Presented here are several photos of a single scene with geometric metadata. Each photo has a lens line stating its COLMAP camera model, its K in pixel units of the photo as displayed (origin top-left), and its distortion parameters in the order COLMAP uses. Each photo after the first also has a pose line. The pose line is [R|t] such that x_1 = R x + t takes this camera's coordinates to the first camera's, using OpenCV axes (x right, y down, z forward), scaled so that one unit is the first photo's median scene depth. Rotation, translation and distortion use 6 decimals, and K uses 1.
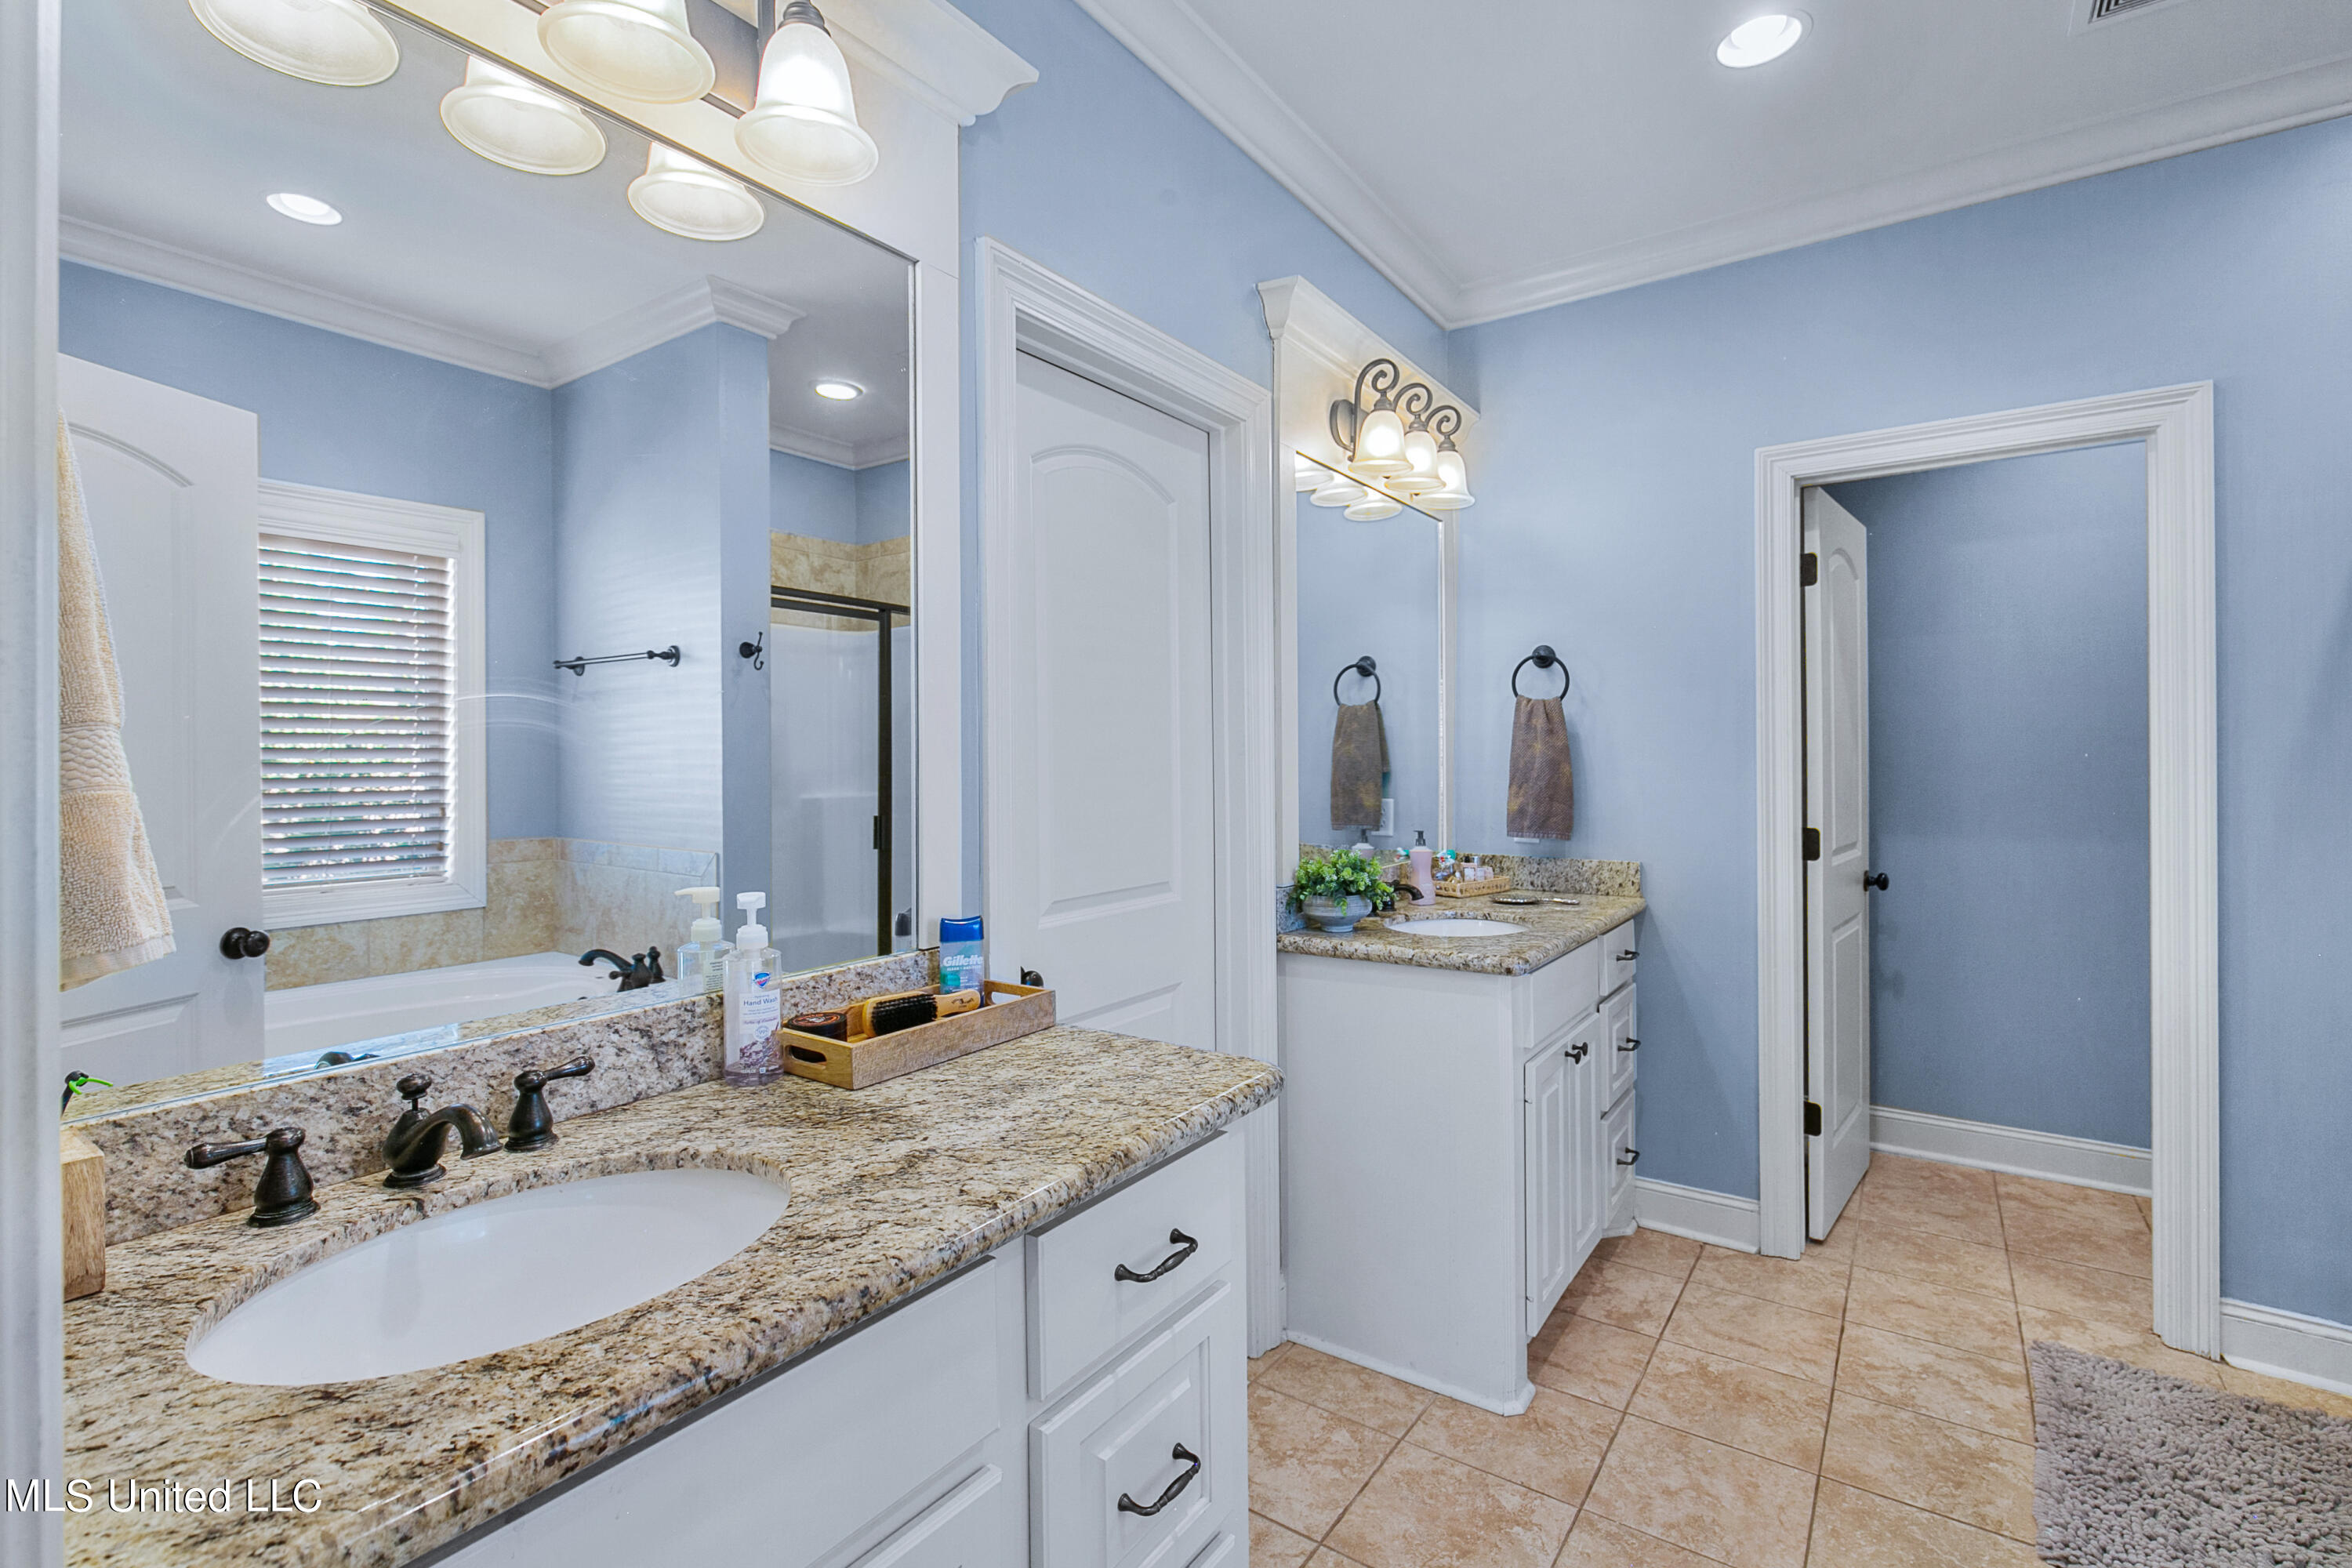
lens RADIAL K [[1057.1, 0, 1178.6], [0, 1057.1, 778.0], [0, 0, 1]] dist [0.006332, -0.000702]
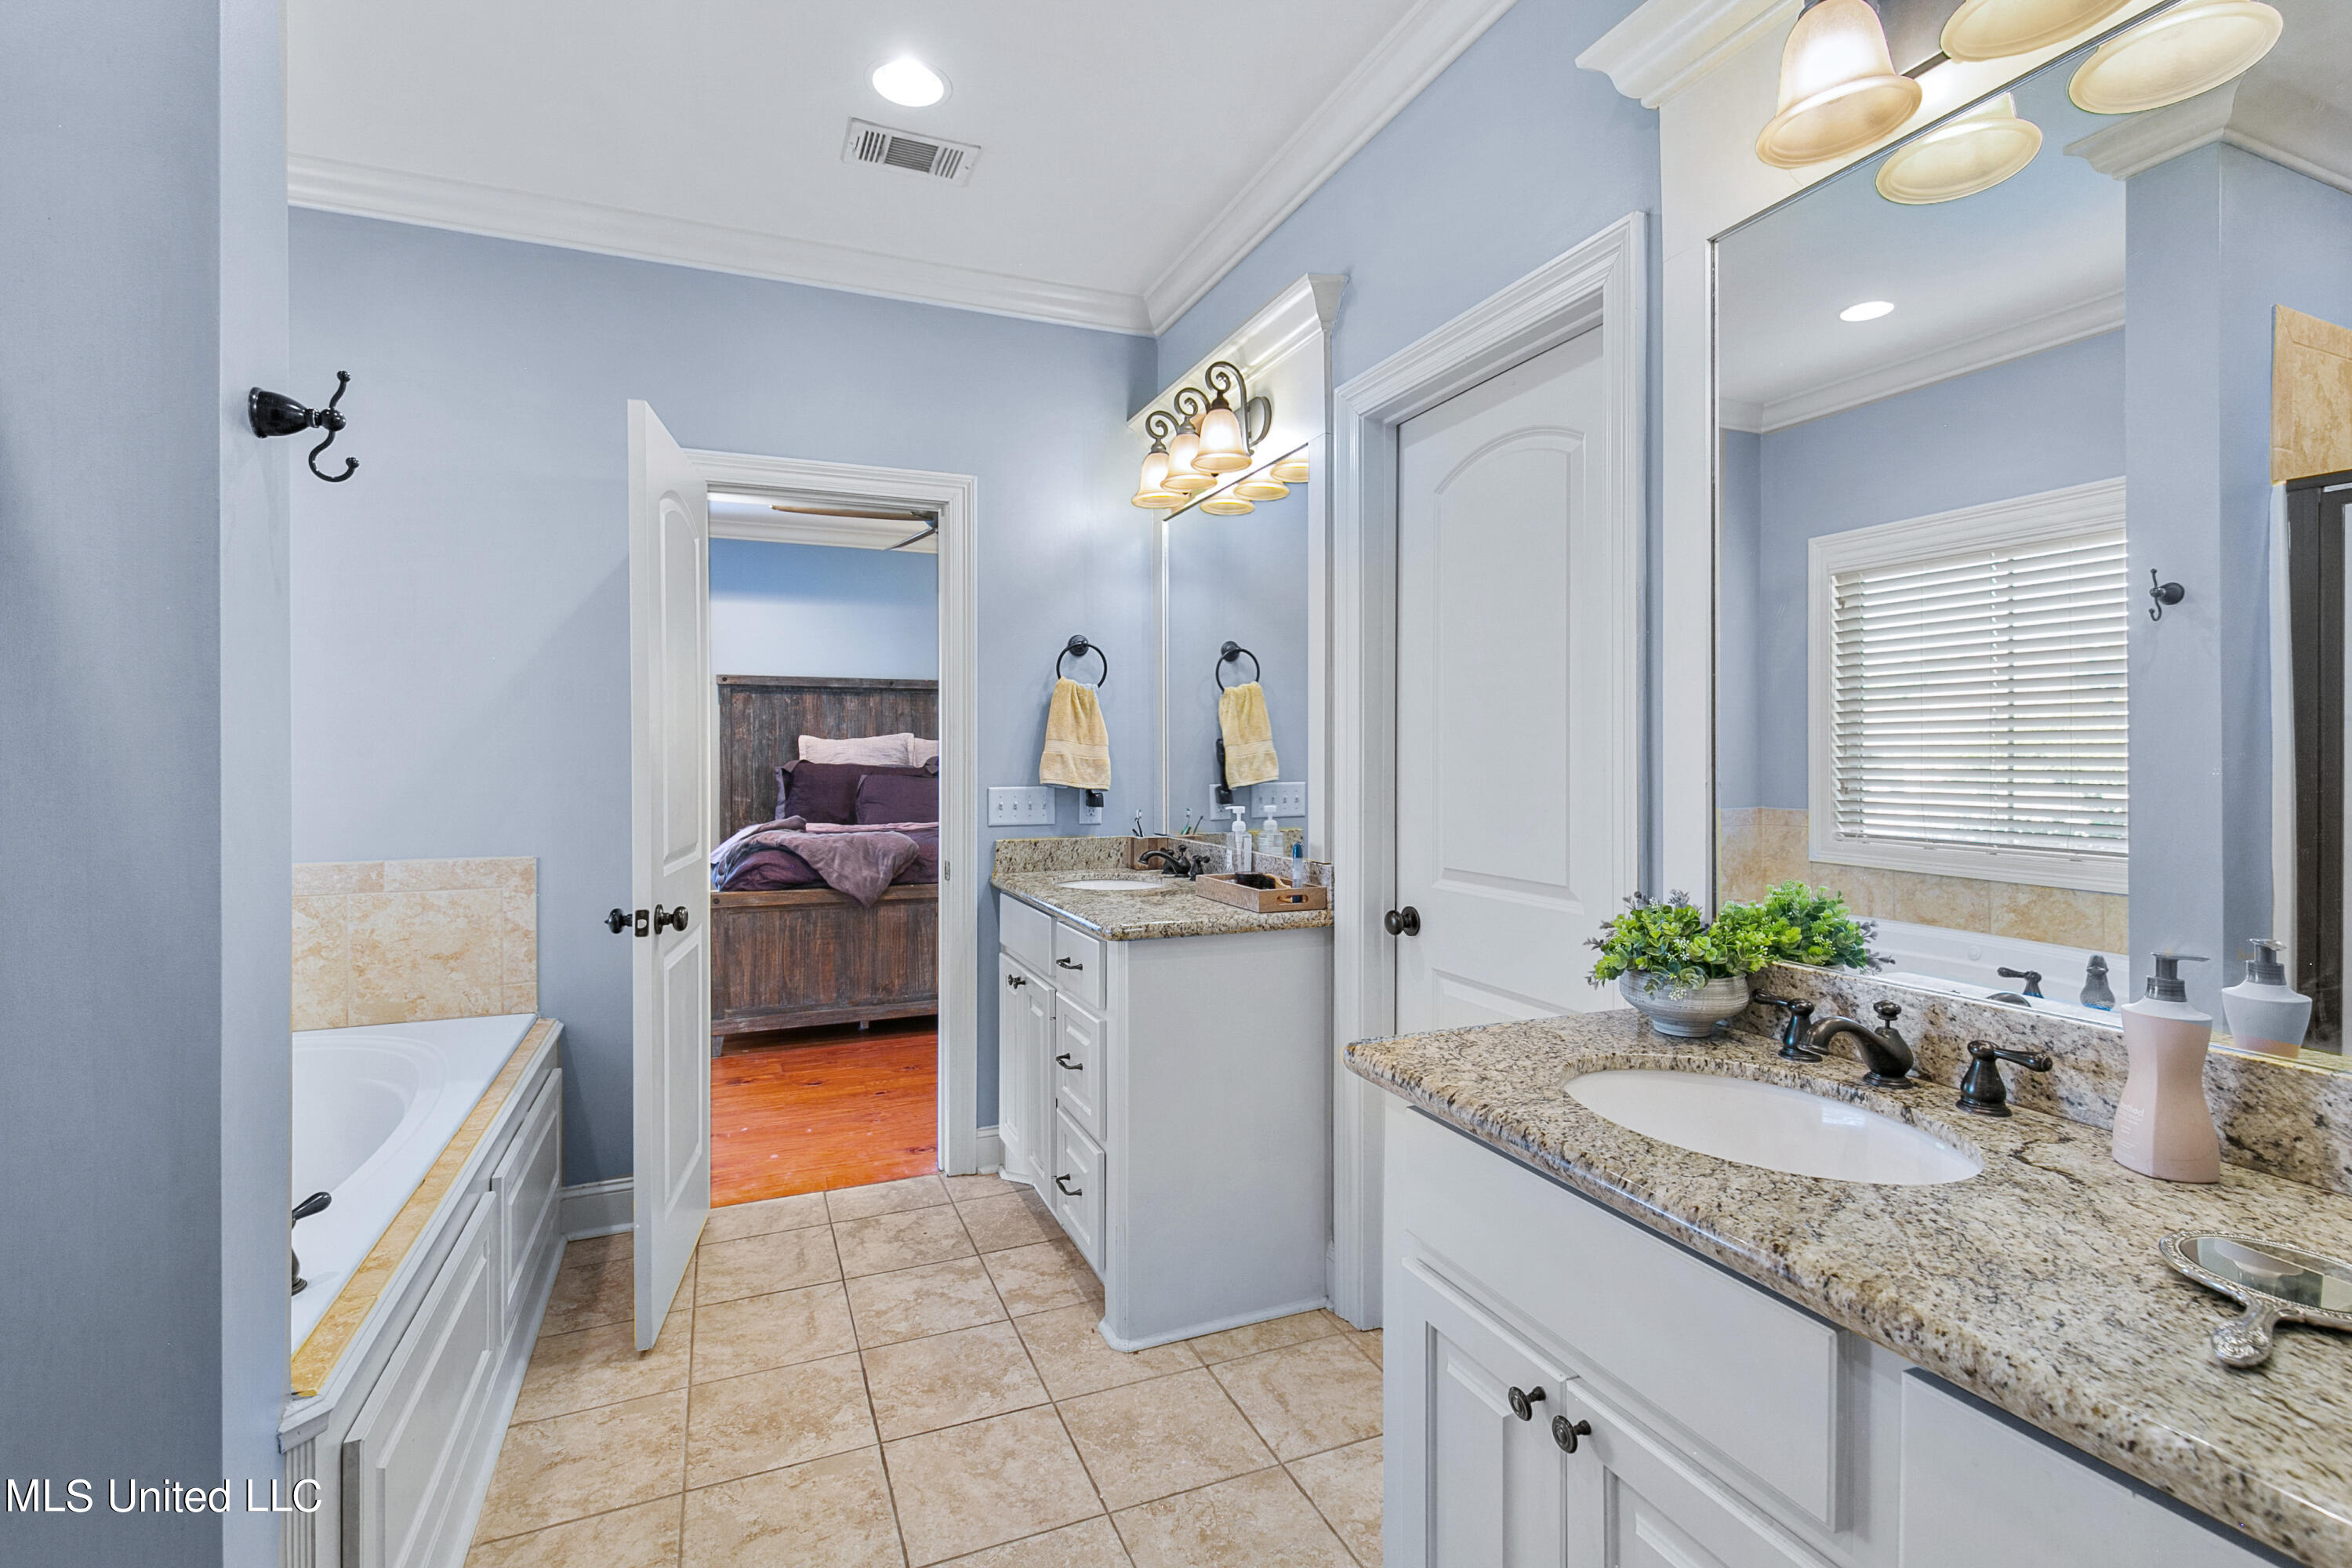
lens RADIAL K [[1057.1, 0, 1172.5], [0, 1057.1, 764.1], [0, 0, 1]] dist [0.006332, -0.000702]
pose [[-0.519207, 0.011464, -0.854572, 1.237524], [-0.002024, 0.999891, 0.014643, -0.007907], [0.854646, 0.009333, -0.519127, 1.646588]]
